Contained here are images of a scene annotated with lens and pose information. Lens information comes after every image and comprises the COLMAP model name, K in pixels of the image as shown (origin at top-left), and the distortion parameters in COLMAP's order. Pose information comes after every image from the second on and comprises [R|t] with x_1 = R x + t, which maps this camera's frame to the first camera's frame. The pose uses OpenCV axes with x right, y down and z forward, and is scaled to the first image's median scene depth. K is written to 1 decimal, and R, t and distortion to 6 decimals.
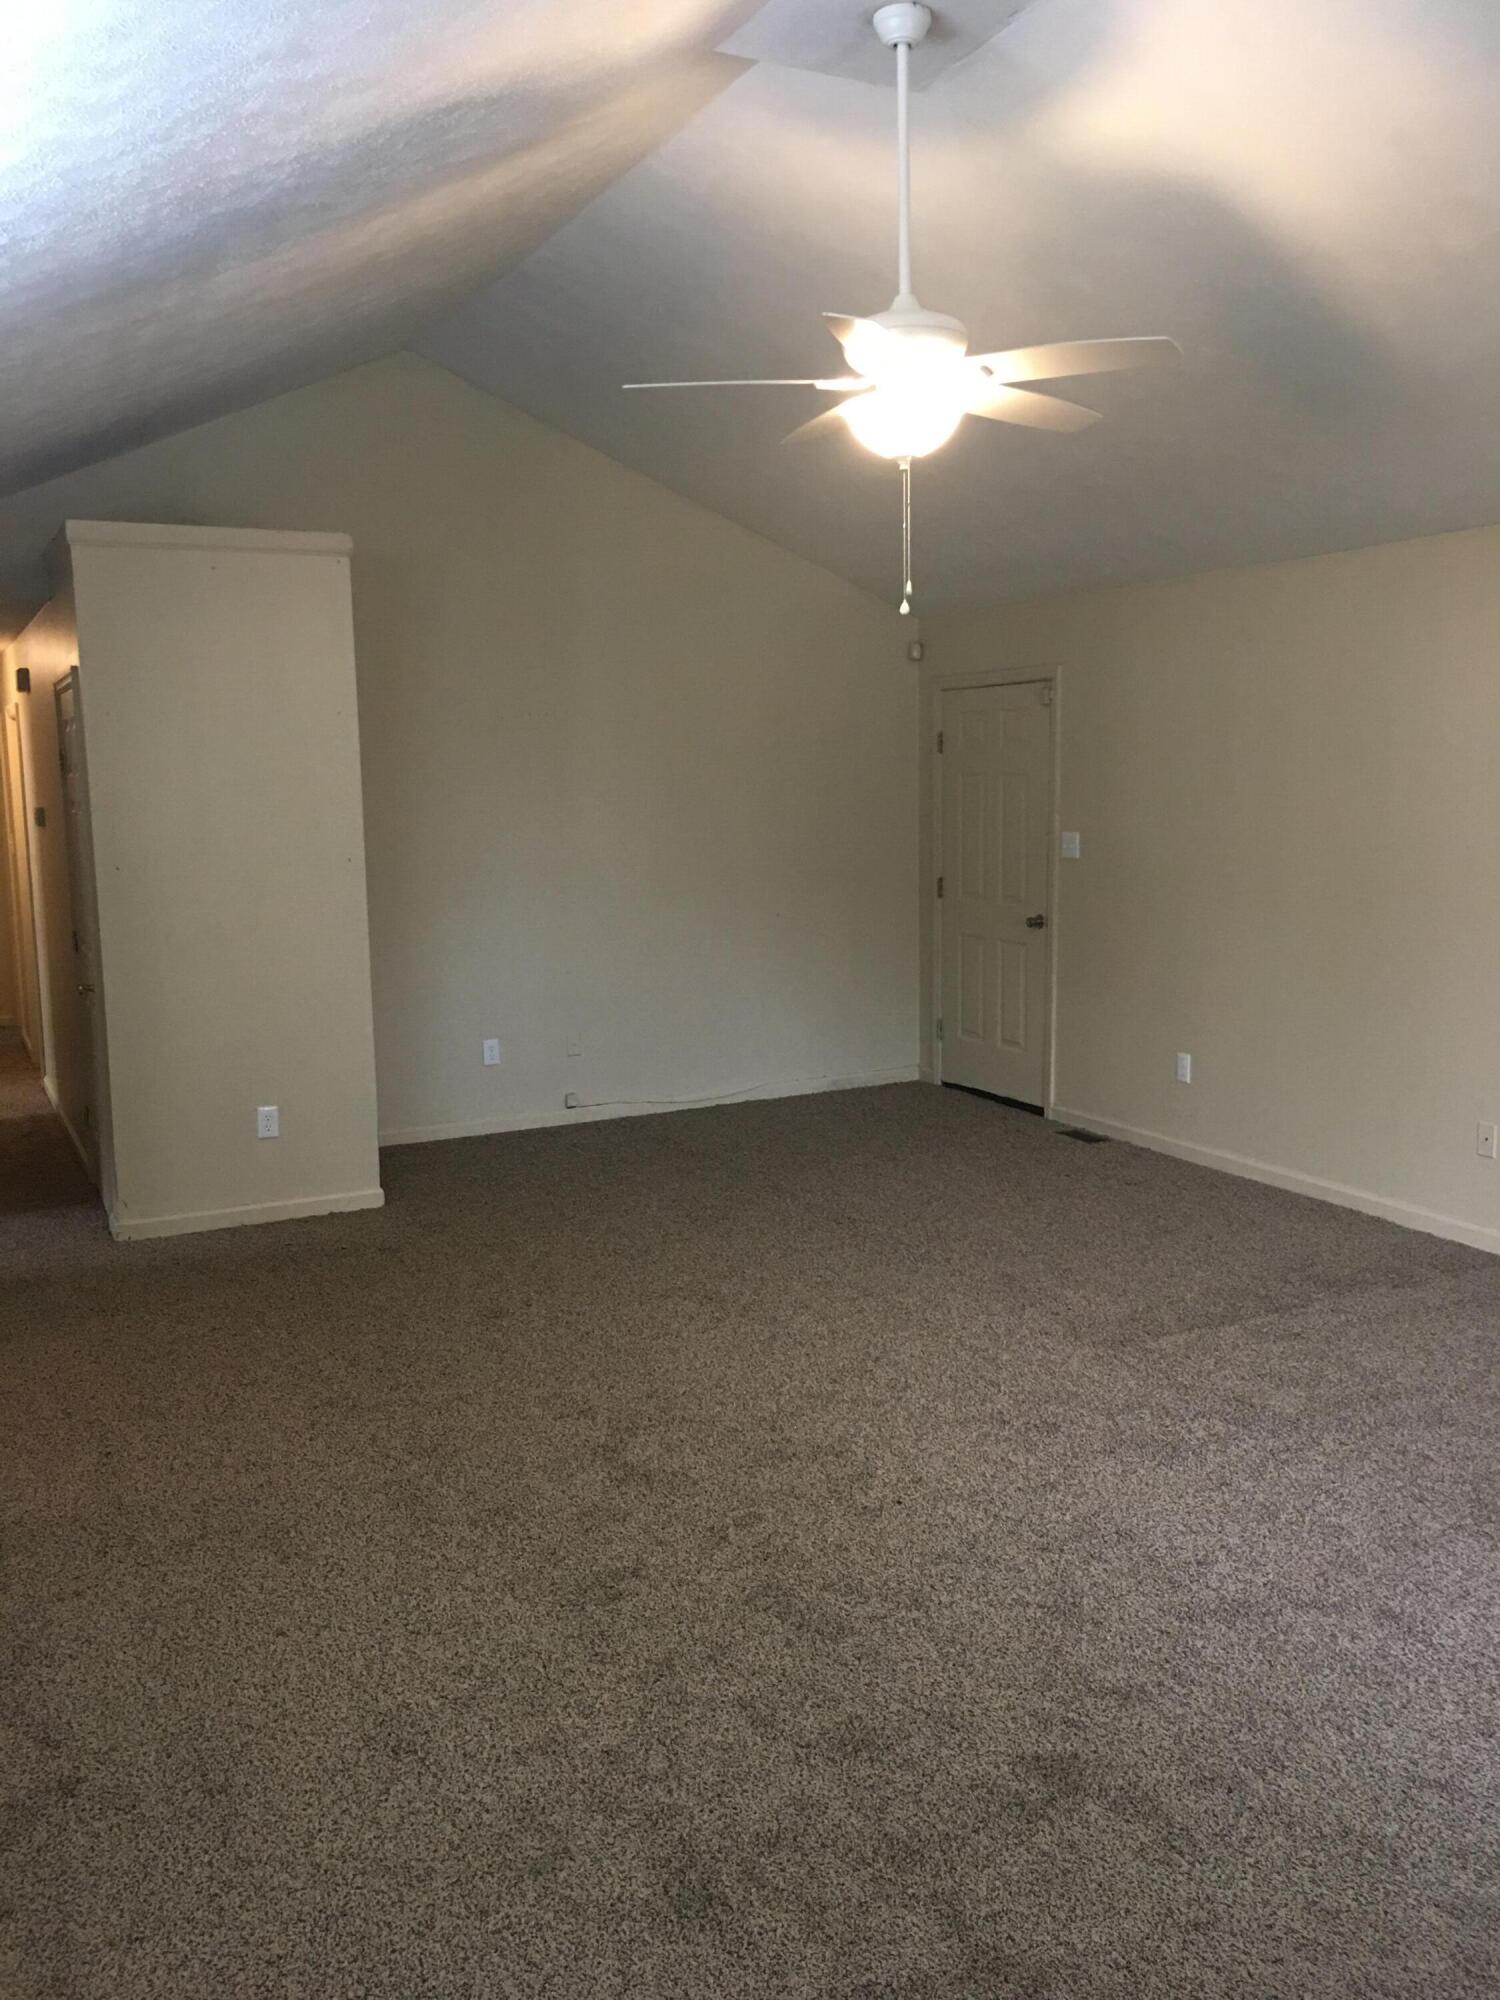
lens RADIAL K [[1686.4, 0, 747.7], [0, 1686.4, 988.0], [0, 0, 1]] dist [0.078507, -0.095788]
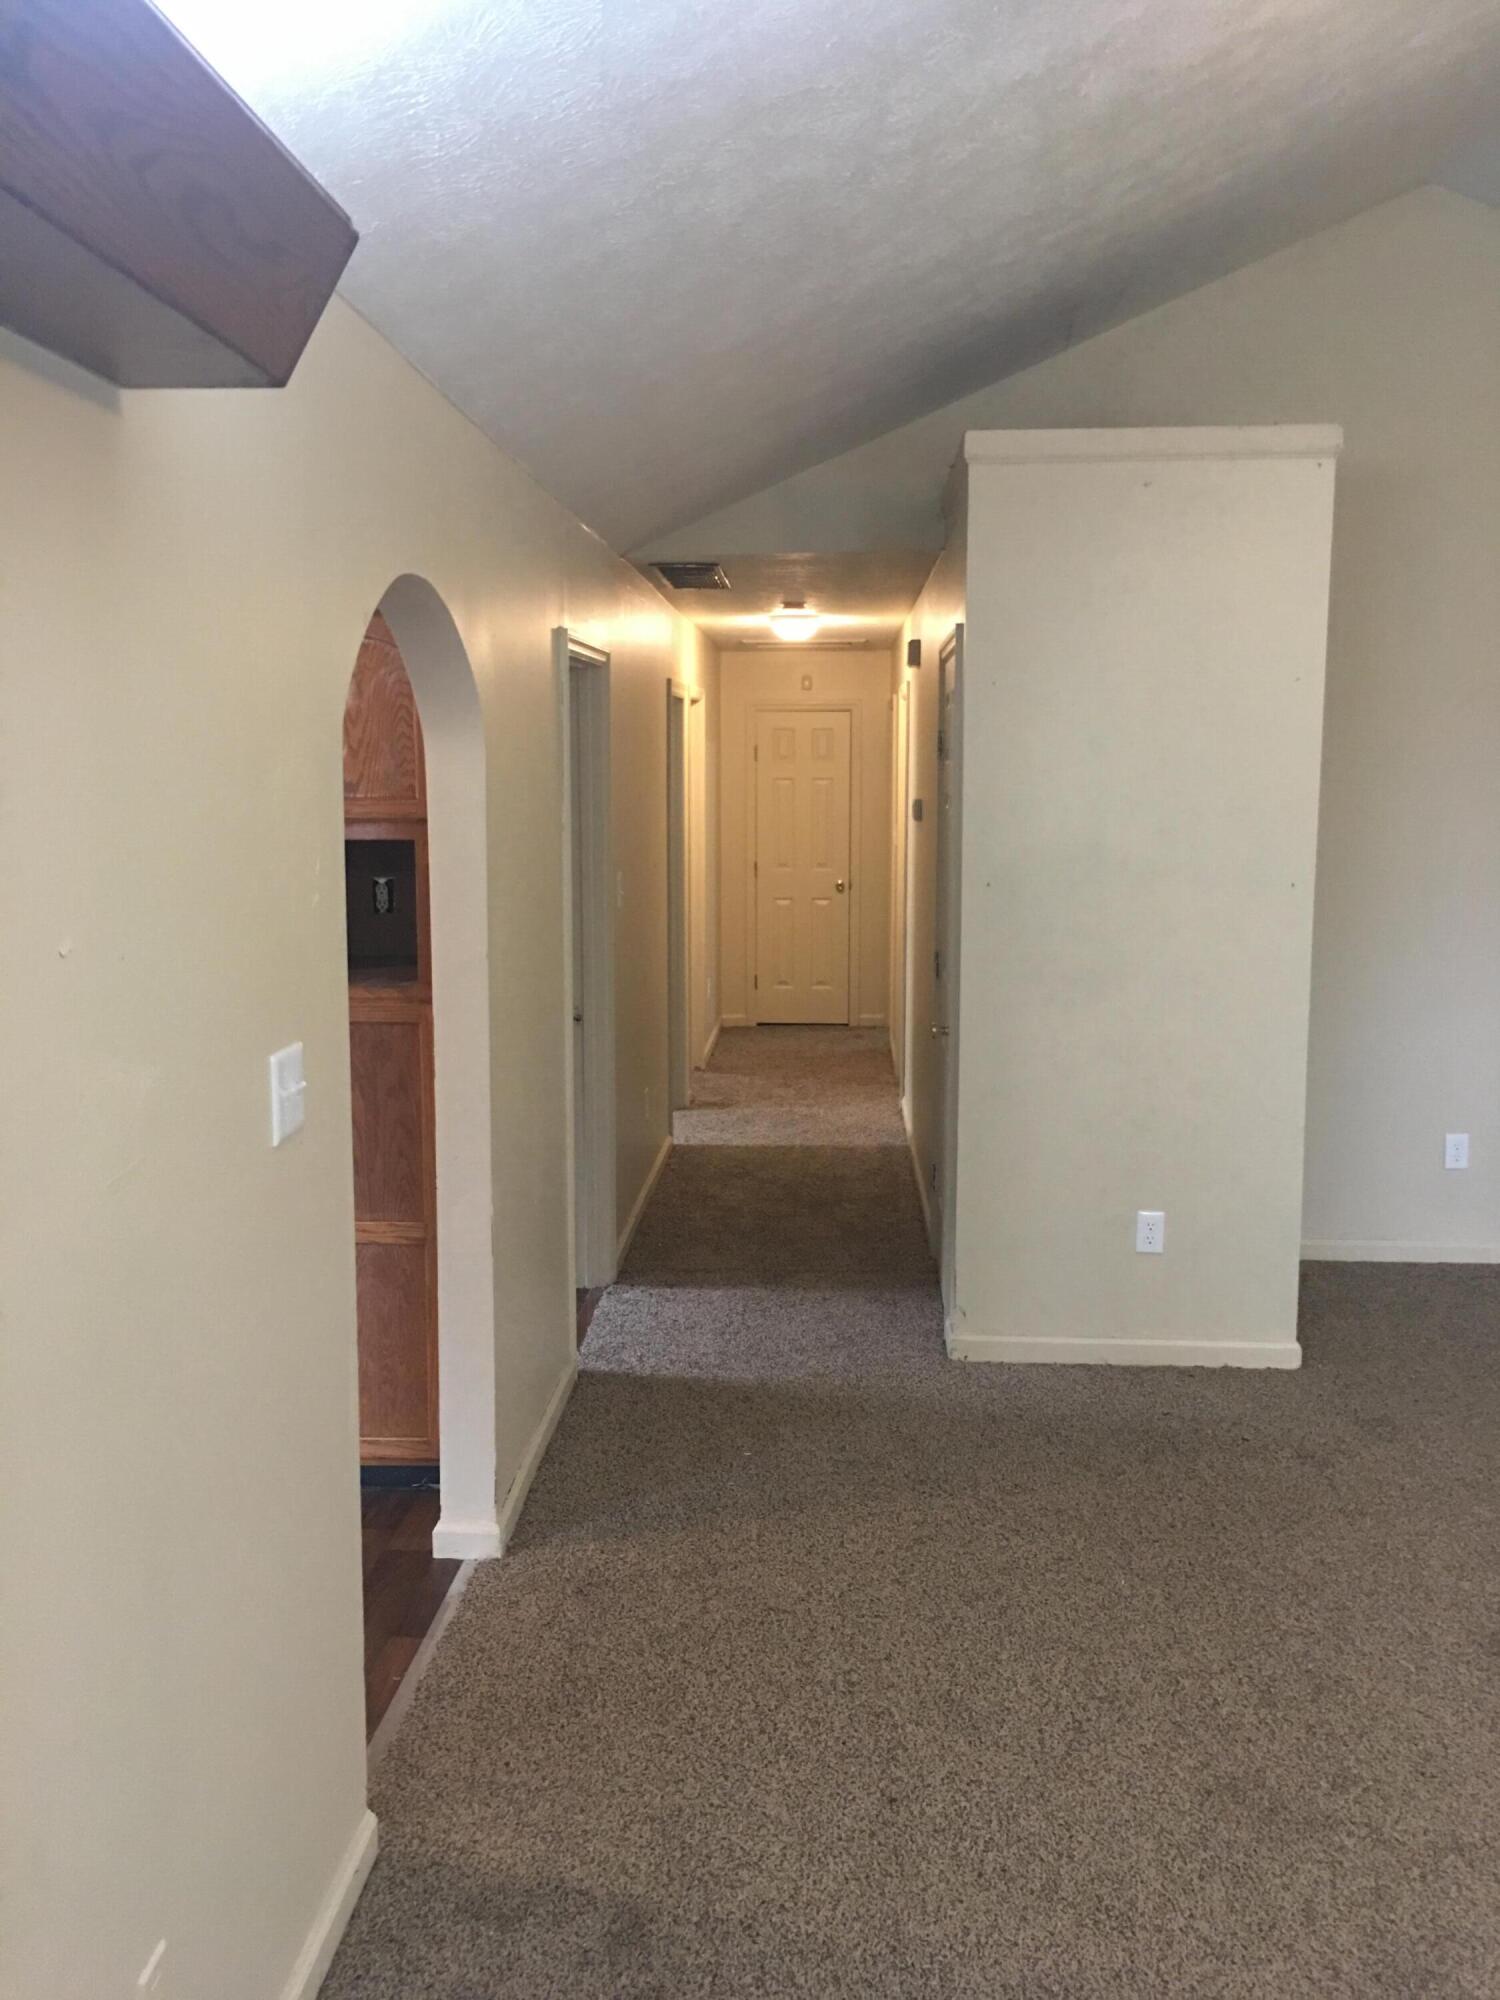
lens RADIAL K [[1686.4, 0, 751.9], [0, 1686.4, 996.1], [0, 0, 1]] dist [0.078507, -0.095788]
pose [[0.874688, 0.083103, -0.477508, -0.087973], [-0.077055, 0.996504, 0.032278, -0.034445], [0.478521, 0.008561, 0.878034, 0.258831]]
